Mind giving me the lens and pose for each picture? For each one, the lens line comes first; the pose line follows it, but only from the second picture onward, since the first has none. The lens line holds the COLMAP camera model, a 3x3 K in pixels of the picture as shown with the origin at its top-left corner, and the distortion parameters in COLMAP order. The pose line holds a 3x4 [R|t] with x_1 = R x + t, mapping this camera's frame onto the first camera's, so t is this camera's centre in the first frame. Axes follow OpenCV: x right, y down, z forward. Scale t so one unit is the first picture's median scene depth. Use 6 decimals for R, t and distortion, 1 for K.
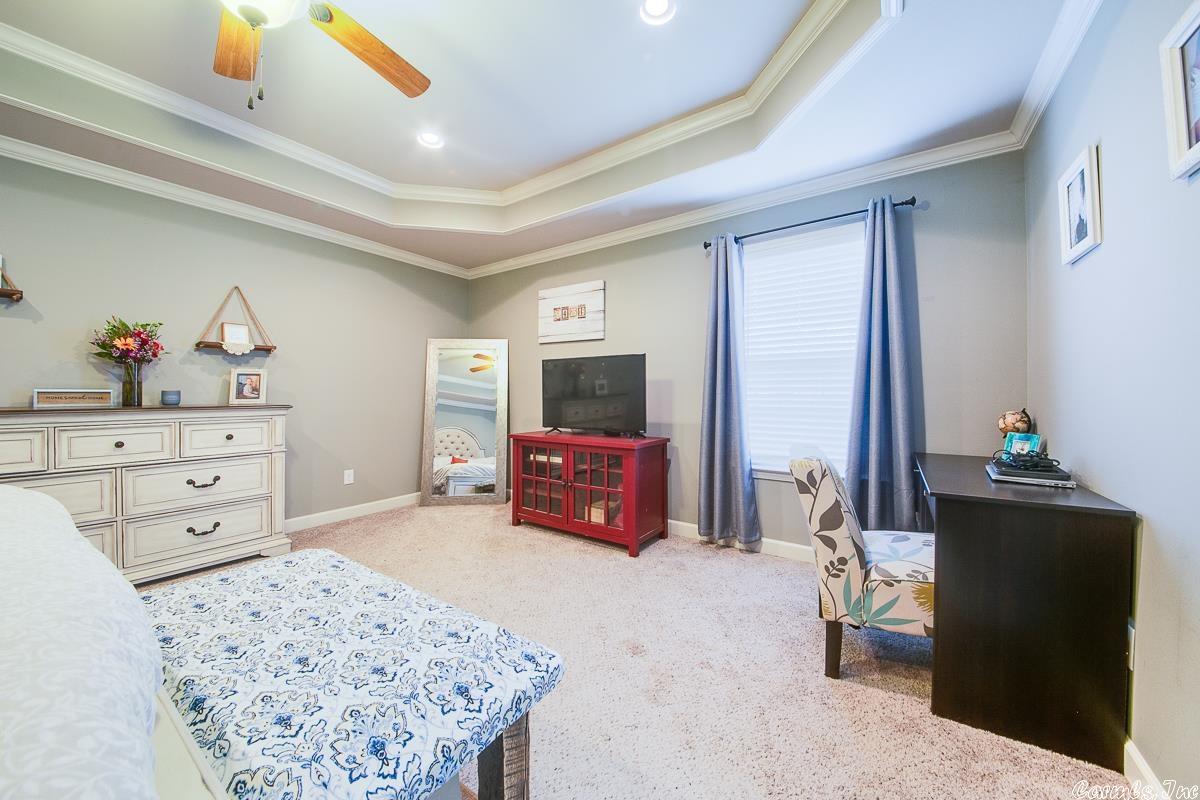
lens RADIAL K [[420.5, 0, 600.0], [0, 420.5, 390.5], [0, 0, 1]] dist [-0.004341, -0.005715]
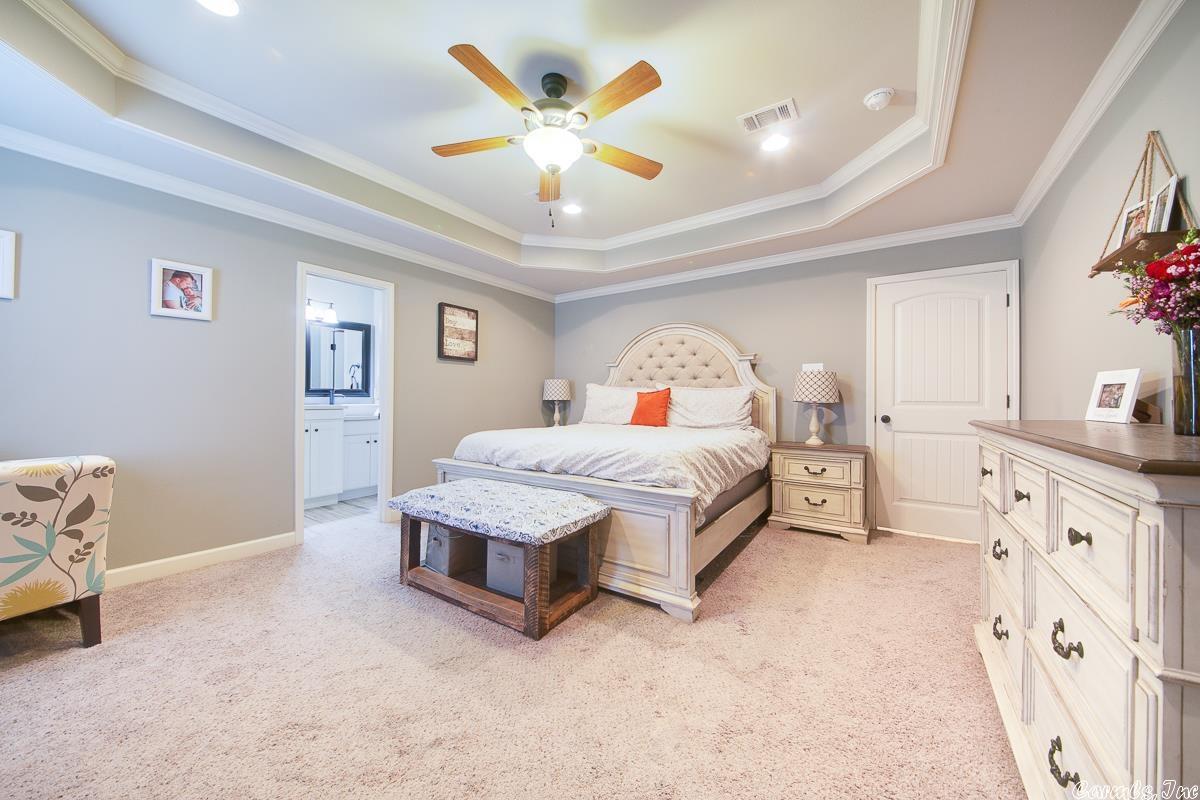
lens RADIAL K [[420.5, 0, 603.4], [0, 420.5, 394.8], [0, 0, 1]] dist [-0.004341, -0.005715]
pose [[-0.999988, -0.003882, -0.003062, -0.466189], [-0.003826, 0.999831, -0.017996, 0.007000], [0.003132, -0.017984, -0.999833, 1.177236]]
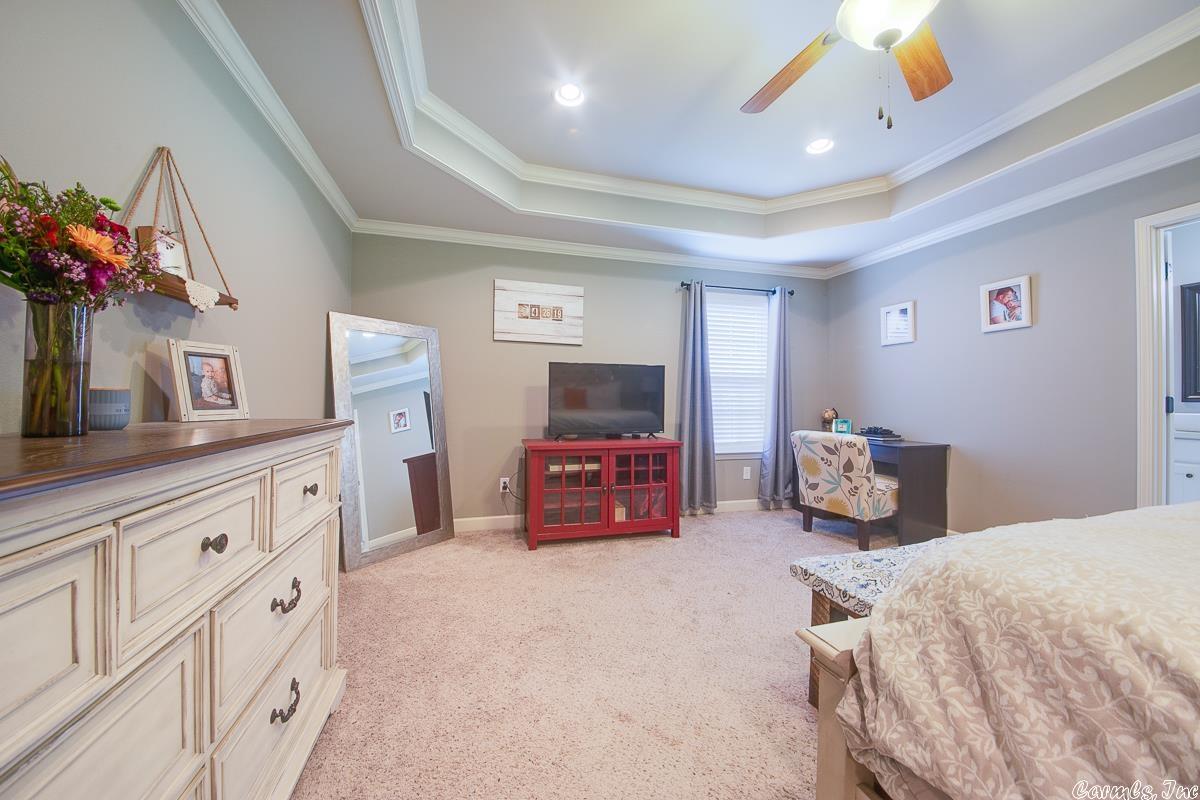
lens RADIAL K [[420.5, 0, 595.0], [0, 420.5, 391.3], [0, 0, 1]] dist [-0.004341, -0.005715]
pose [[0.640558, 0.017165, 0.767718, -0.937504], [-0.014472, 0.999842, -0.010280, -0.000890], [-0.767773, -0.004525, 0.640706, 0.400869]]
